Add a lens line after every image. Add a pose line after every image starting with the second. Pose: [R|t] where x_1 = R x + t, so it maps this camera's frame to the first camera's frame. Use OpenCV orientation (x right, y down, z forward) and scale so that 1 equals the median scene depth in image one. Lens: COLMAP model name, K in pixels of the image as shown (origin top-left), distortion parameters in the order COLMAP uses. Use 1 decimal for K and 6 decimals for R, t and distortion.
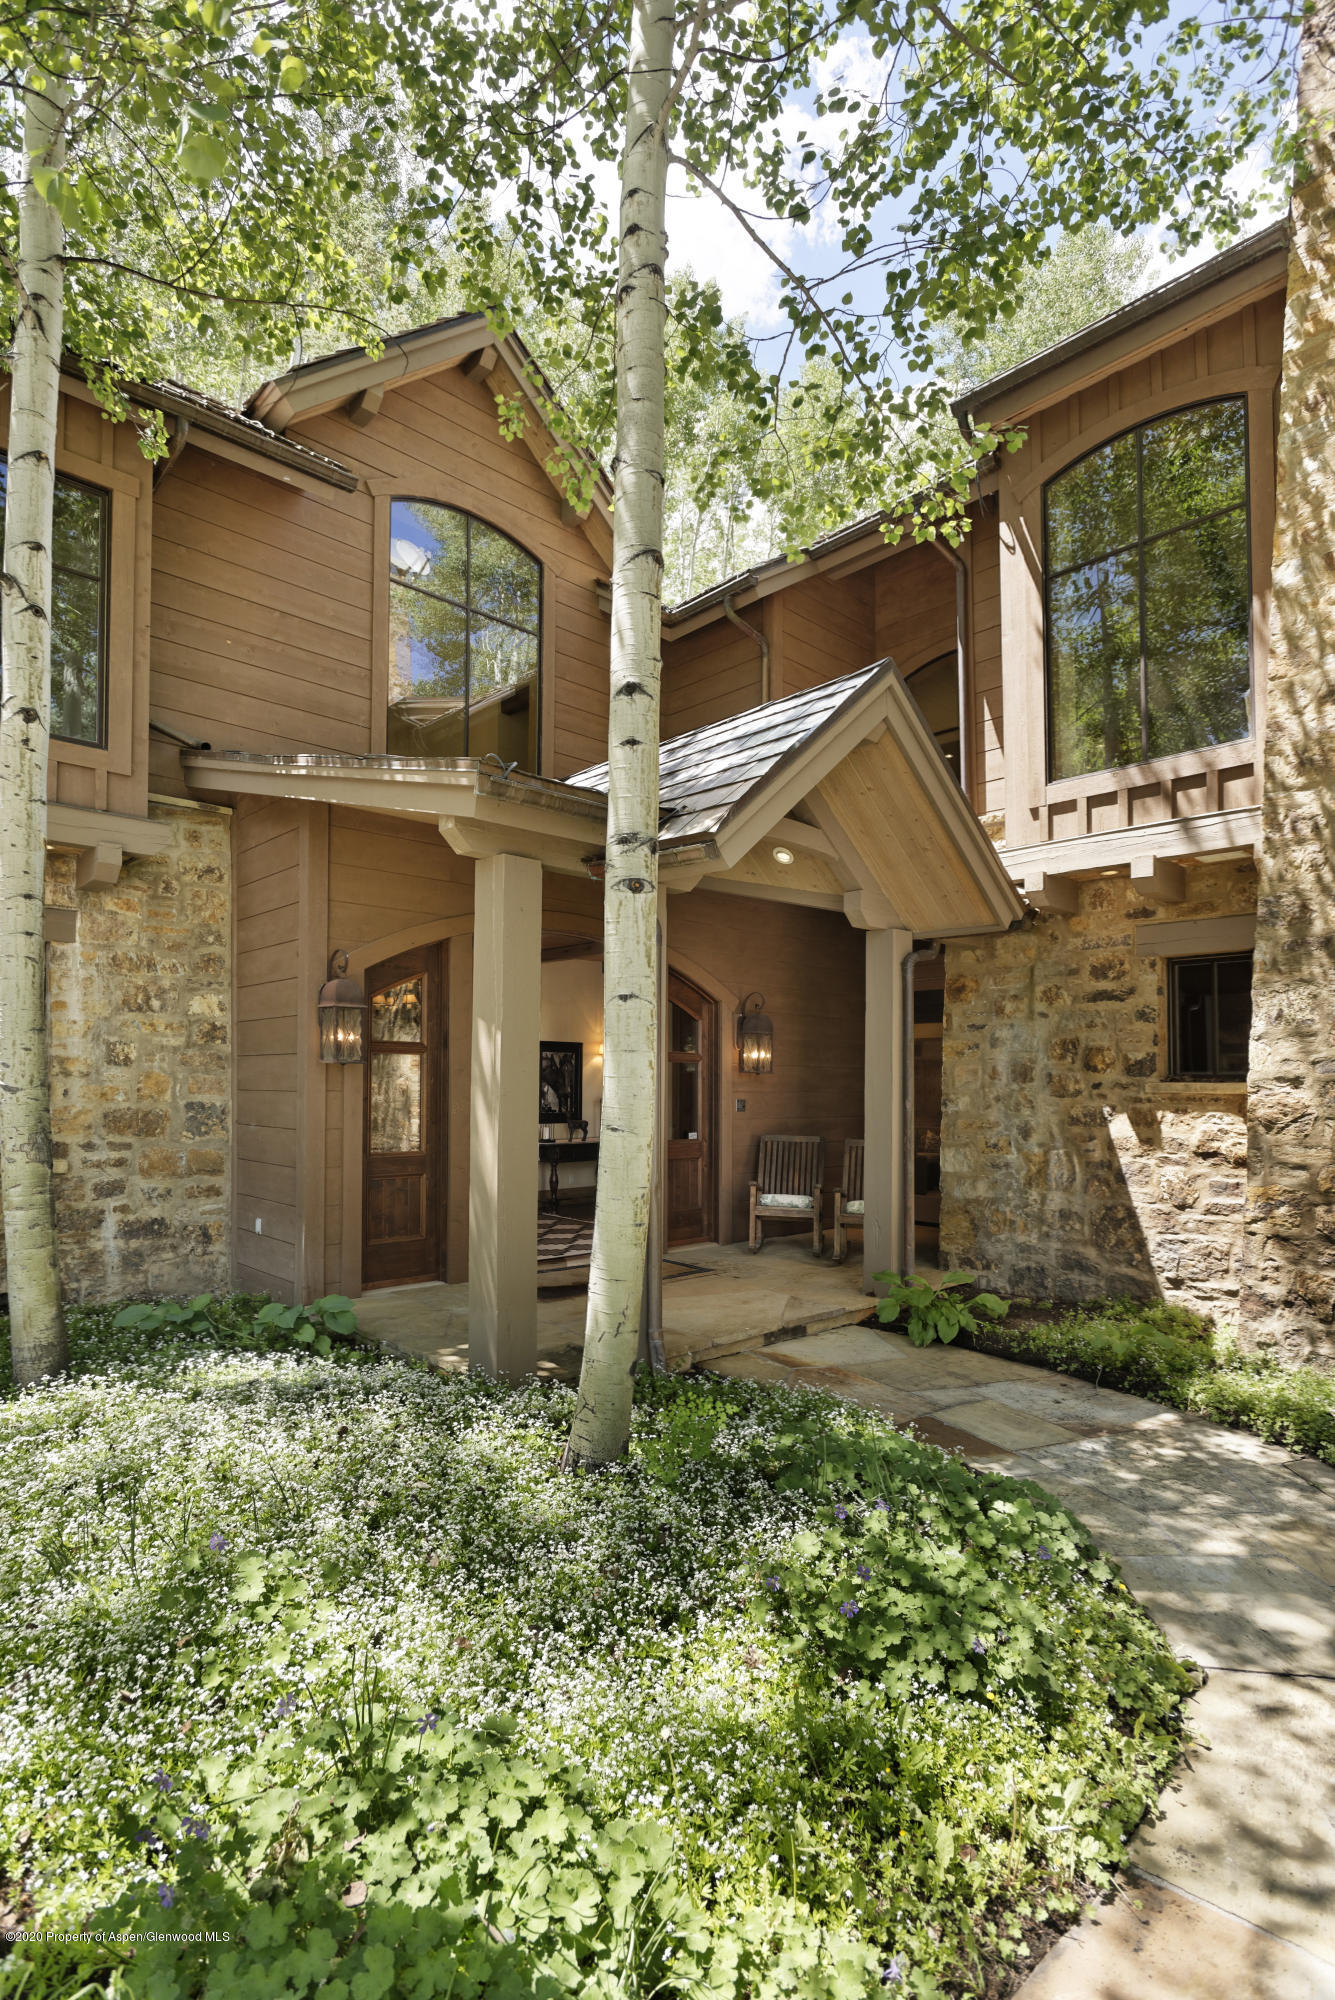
lens RADIAL K [[1001.0, 0, 658.8], [0, 1001.0, 1018.4], [0, 0, 1]] dist [-0.003960, -0.001618]
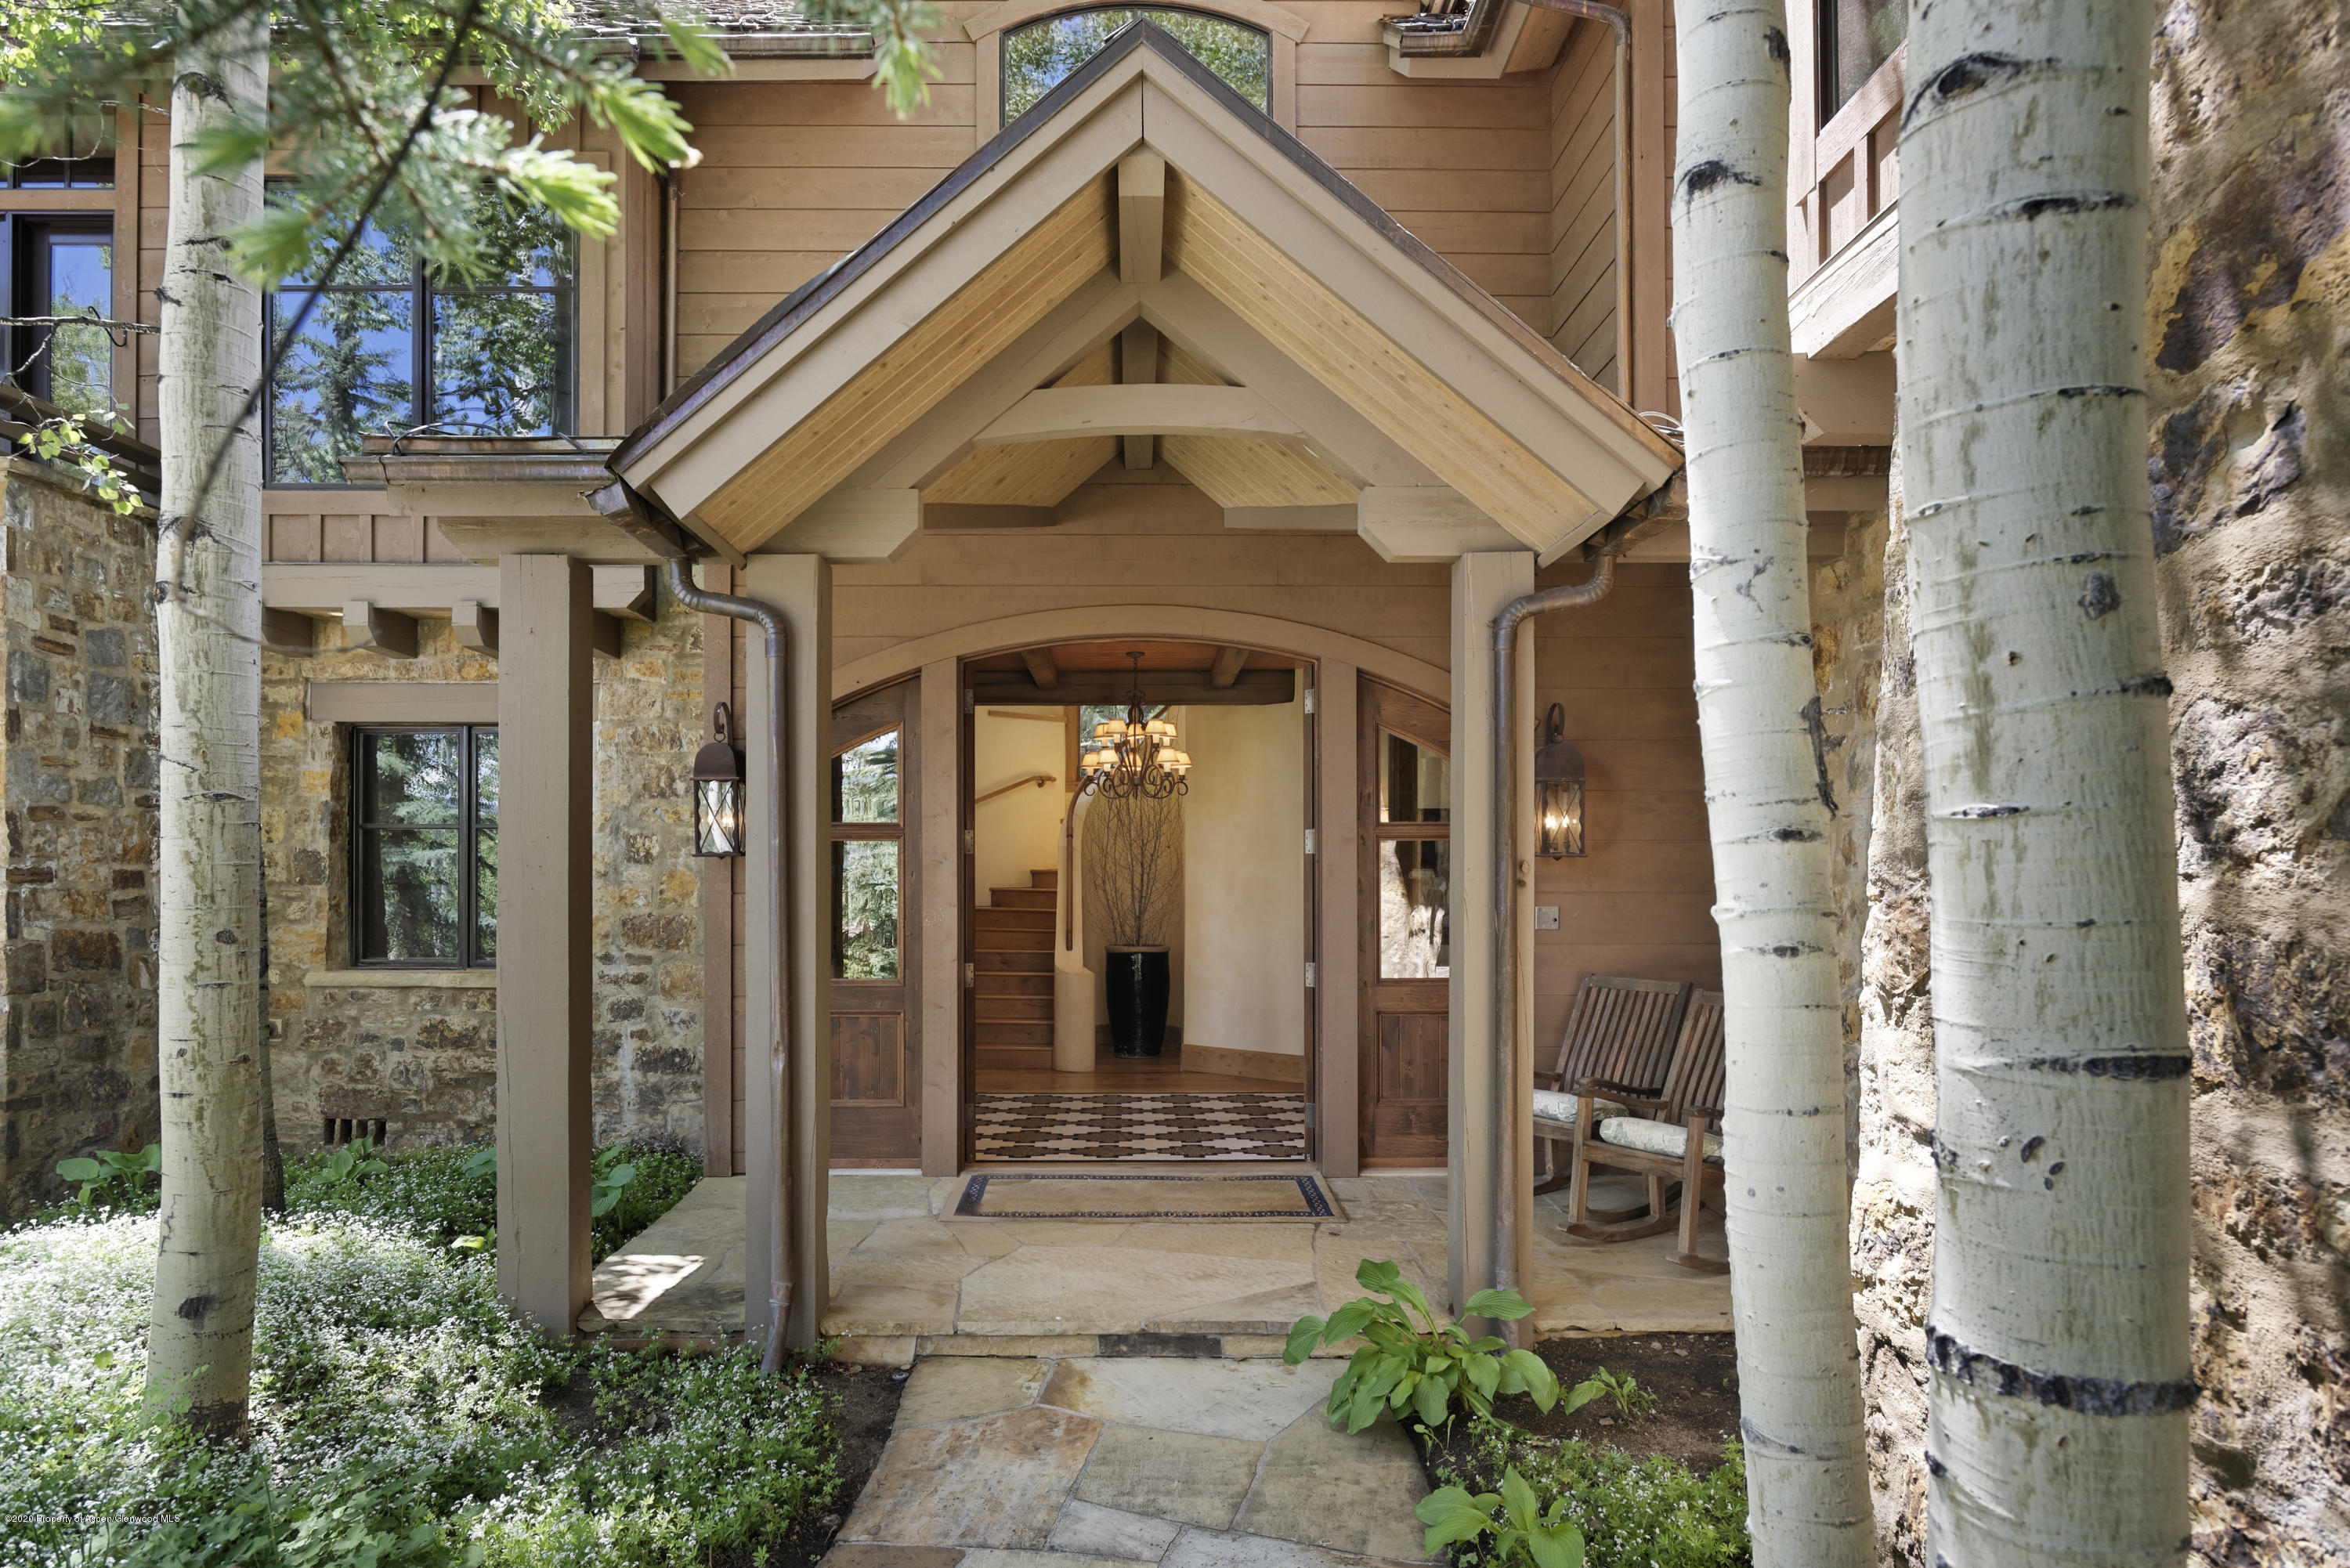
lens RADIAL K [[1460.3, 0, 1239.6], [0, 1460.3, 817.8], [0, 0, 1]] dist [-0.003358, 0.000173]
pose [[0.745067, -0.035637, -0.666037, 0.642130], [0.051585, 0.998659, 0.004271, 0.029661], [0.664992, -0.037540, 0.745906, 0.421869]]
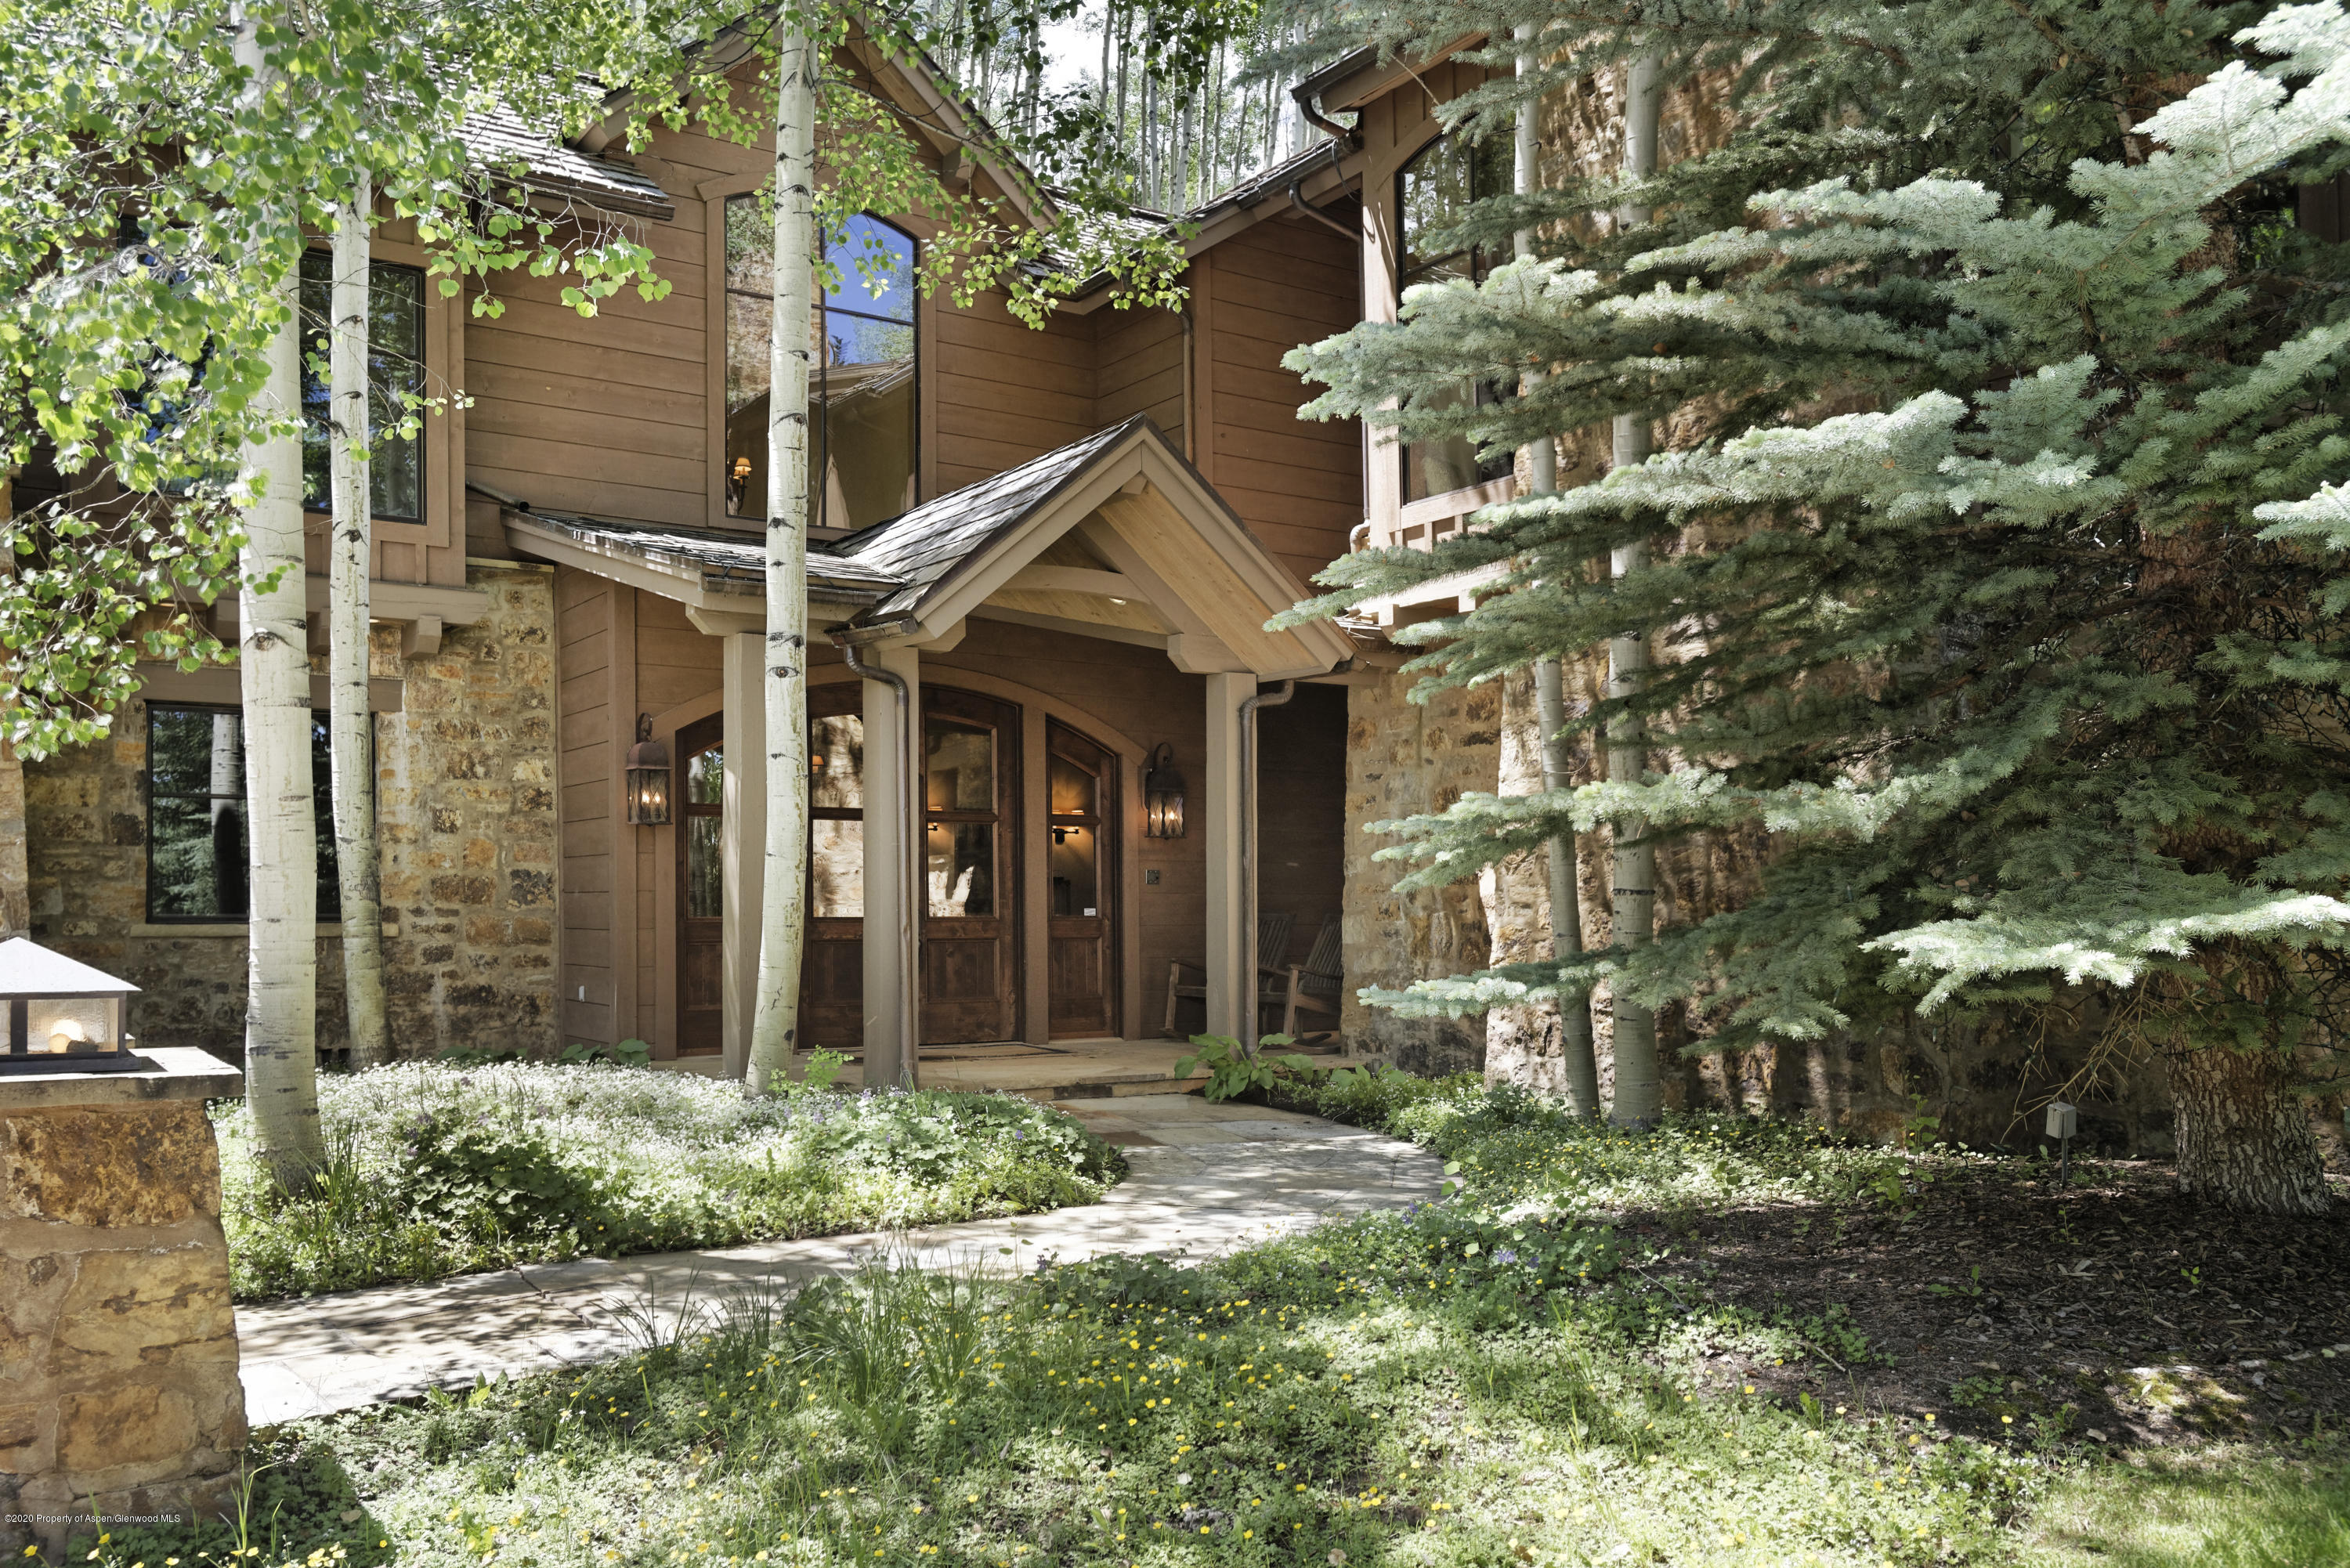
lens RADIAL K [[1849.9, 0, 1187.2], [0, 1849.9, 785.3], [0, 0, 1]] dist [0.028116, -0.002164]
pose [[0.989251, -0.020816, -0.144737, 0.464030], [0.020803, 0.999782, -0.001602, 0.017995], [0.144739, -0.001426, 0.989469, -0.732000]]
